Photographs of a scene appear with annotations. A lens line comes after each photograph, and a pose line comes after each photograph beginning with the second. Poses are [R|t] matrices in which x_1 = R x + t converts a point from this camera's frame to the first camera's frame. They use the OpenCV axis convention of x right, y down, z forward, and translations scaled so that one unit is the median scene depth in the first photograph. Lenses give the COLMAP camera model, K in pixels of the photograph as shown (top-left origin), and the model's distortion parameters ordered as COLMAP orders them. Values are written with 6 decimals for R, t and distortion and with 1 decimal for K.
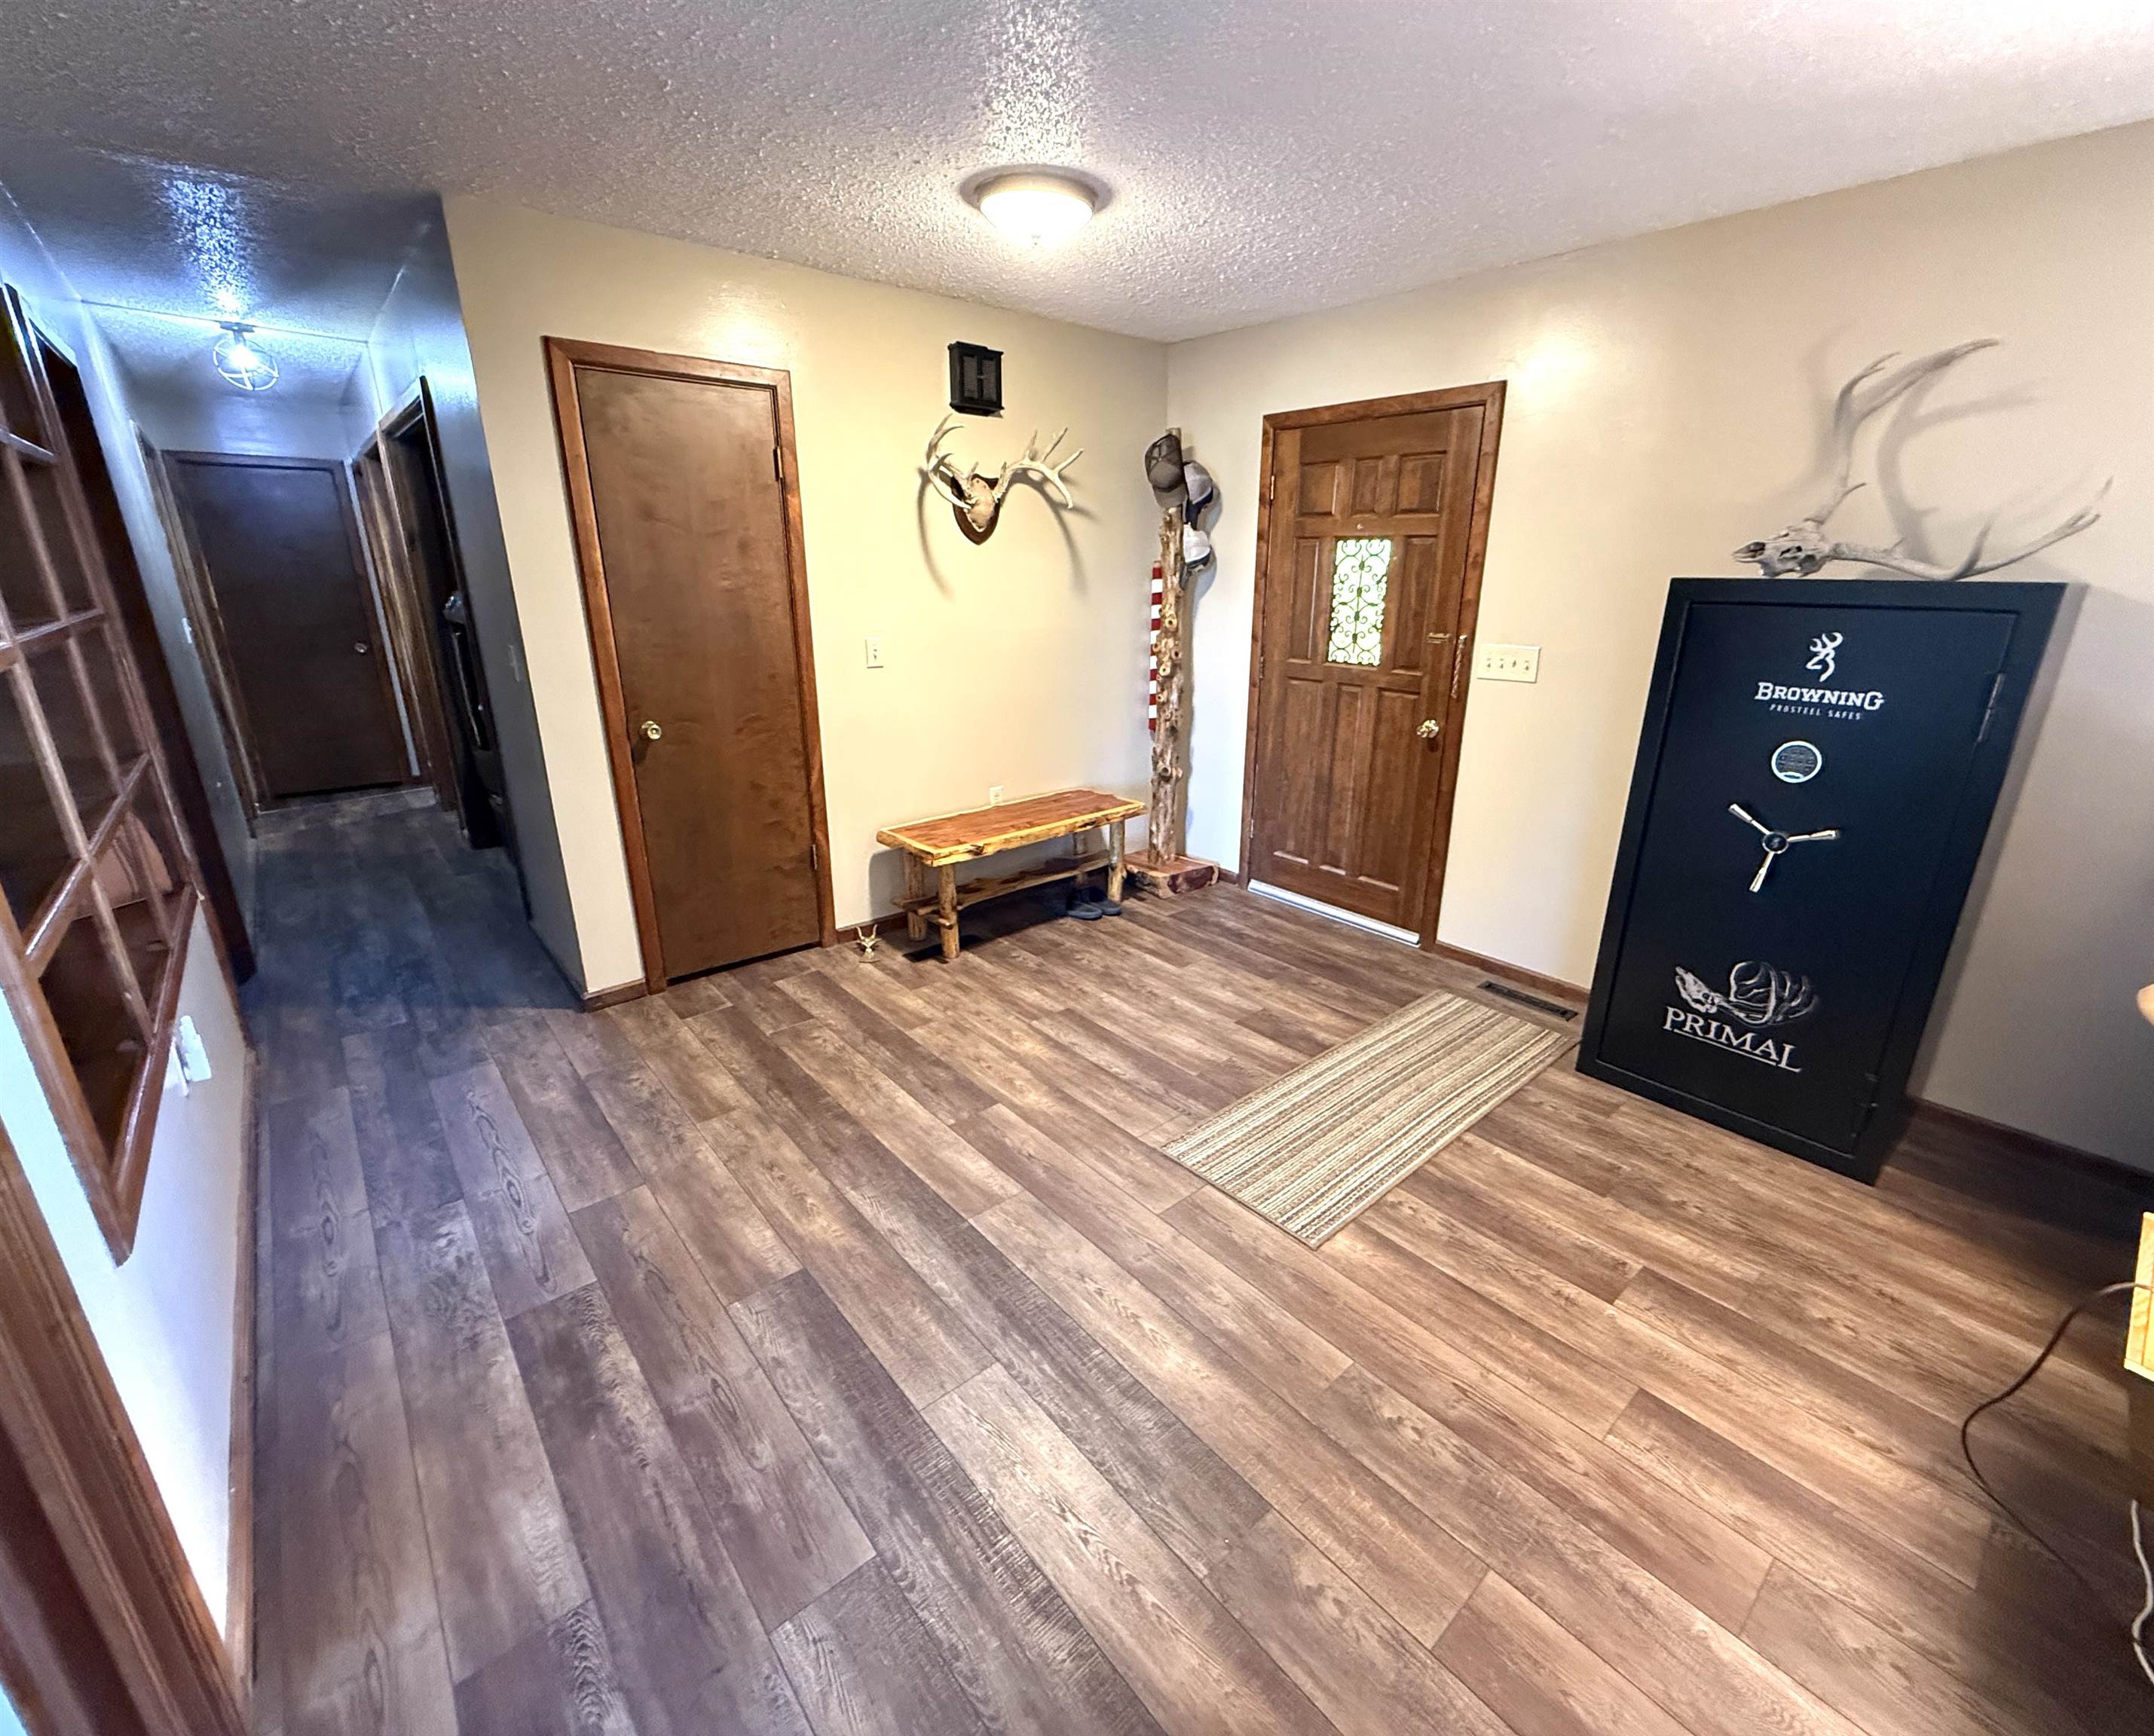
lens RADIAL K [[921.7, 0, 1097.1], [0, 921.7, 865.7], [0, 0, 1]] dist [-0.000928, -0.000676]
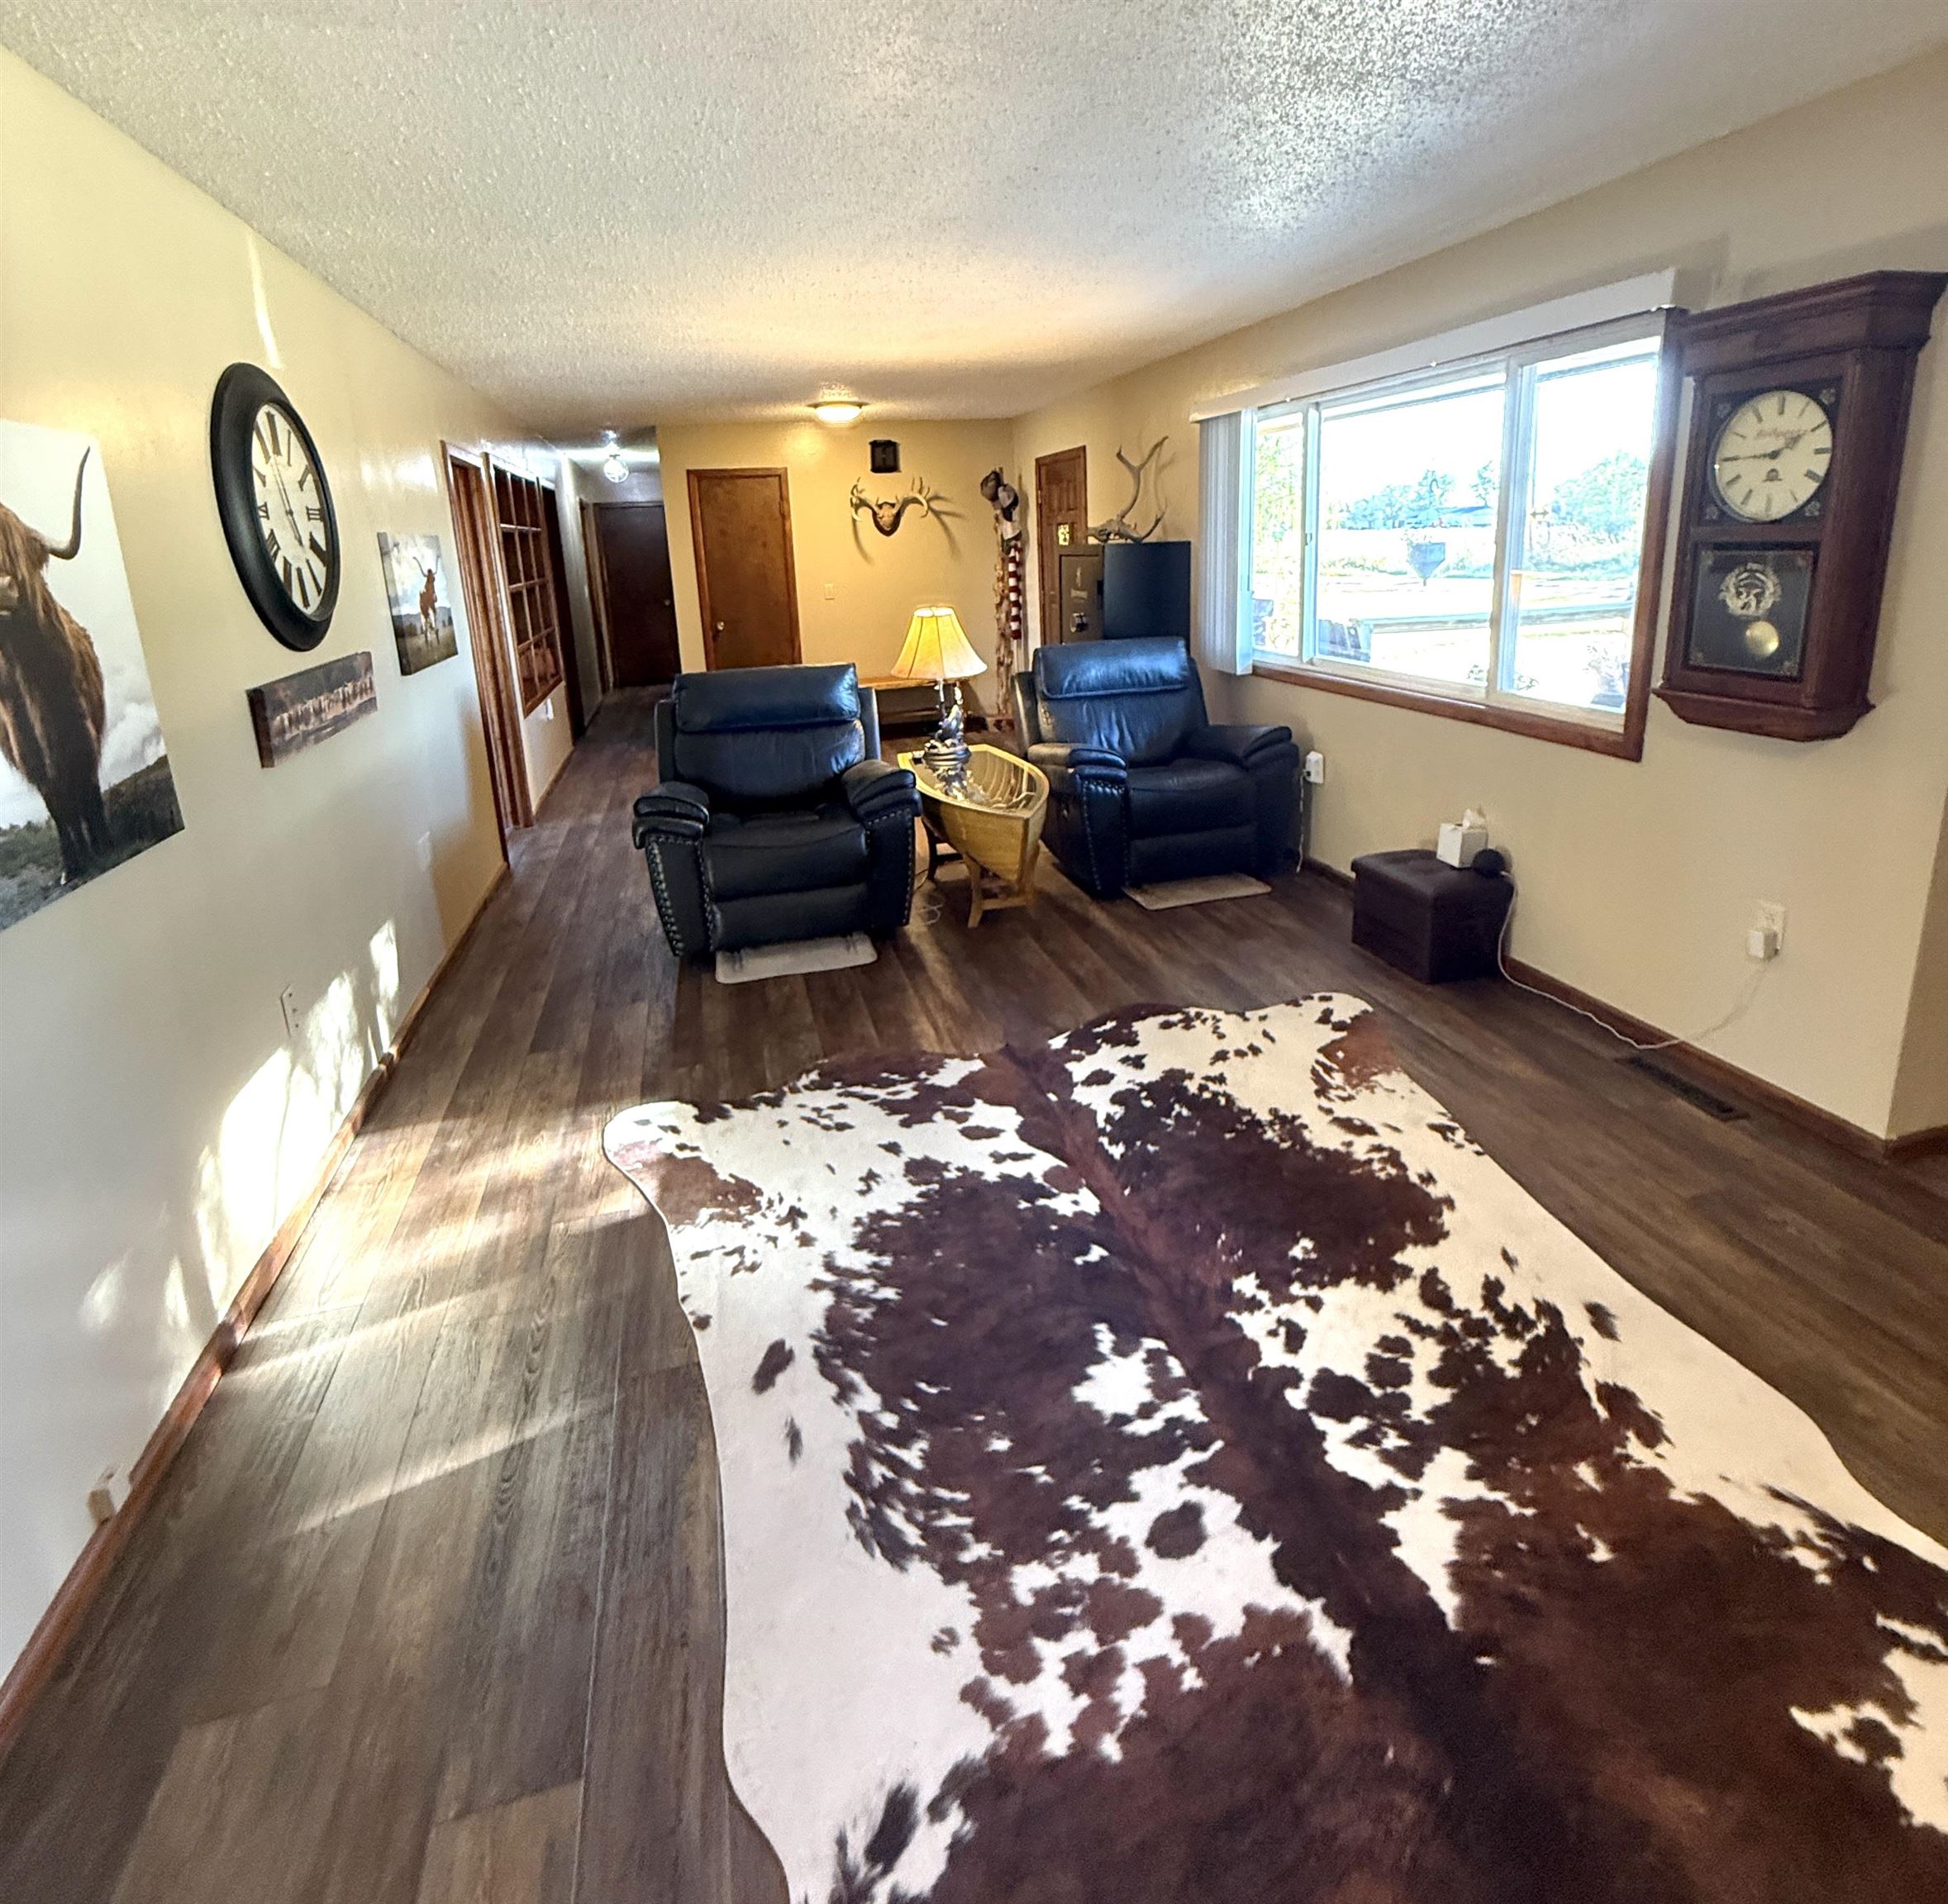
lens RADIAL K [[1036.2, 0, 975.3], [0, 1036.2, 778.3], [0, 0, 1]] dist [-0.004843, 0.000975]
pose [[0.899622, 0.055469, -0.433132, 1.487179], [-0.089345, 0.994297, -0.058237, 0.394346], [0.427432, 0.091089, 0.899447, -1.228490]]
